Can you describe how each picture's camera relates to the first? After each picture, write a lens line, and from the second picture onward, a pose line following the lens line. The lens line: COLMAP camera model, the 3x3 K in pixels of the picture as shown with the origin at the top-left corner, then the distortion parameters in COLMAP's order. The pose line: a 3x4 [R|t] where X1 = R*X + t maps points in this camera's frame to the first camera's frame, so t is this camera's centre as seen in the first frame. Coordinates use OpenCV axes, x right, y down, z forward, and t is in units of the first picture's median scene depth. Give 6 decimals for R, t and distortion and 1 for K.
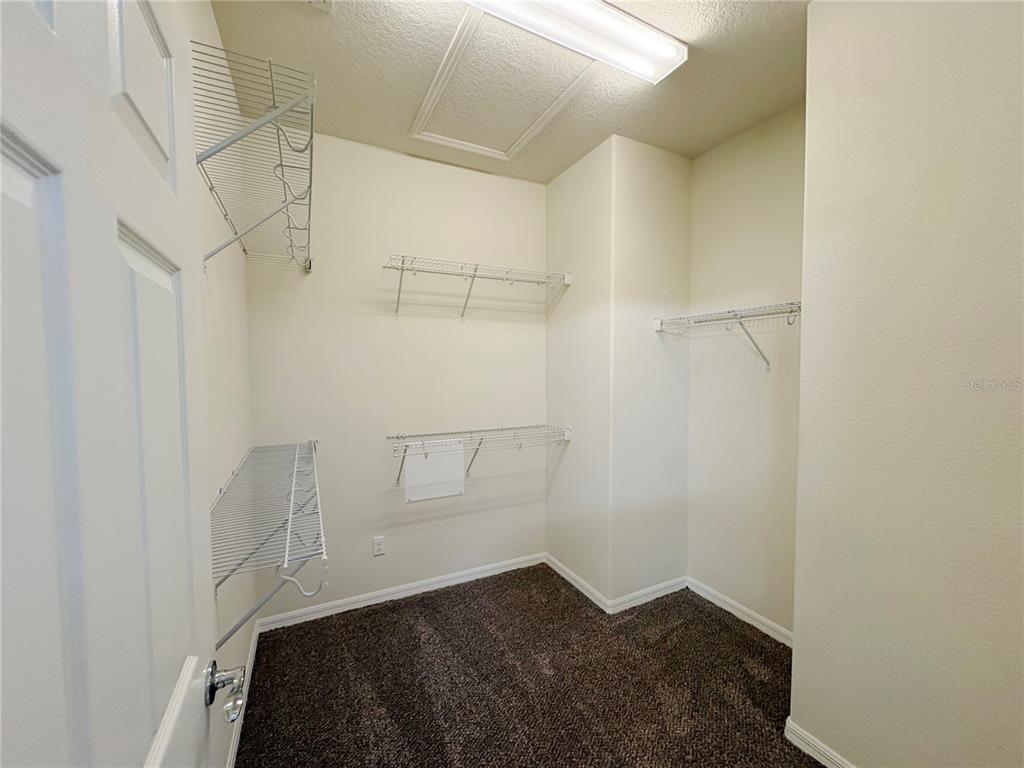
lens RADIAL K [[411.9, 0, 512.0], [0, 411.9, 384.0], [0, 0, 1]] dist [0.004424, -0.000348]
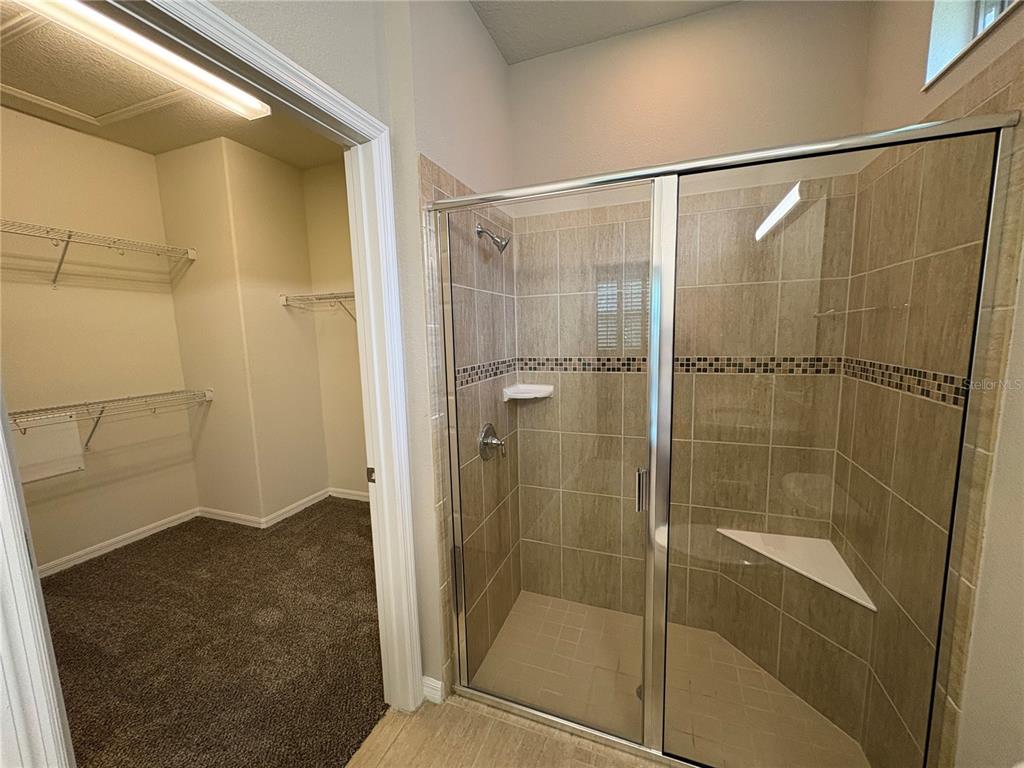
lens RADIAL K [[411.9, 0, 512.0], [0, 411.9, 384.0], [0, 0, 1]] dist [0.004424, -0.000348]
pose [[0.738449, -0.099590, 0.666915, -0.003579], [0.050145, 0.994405, 0.092971, 0.030123], [-0.672443, -0.035211, 0.739311, -0.412830]]
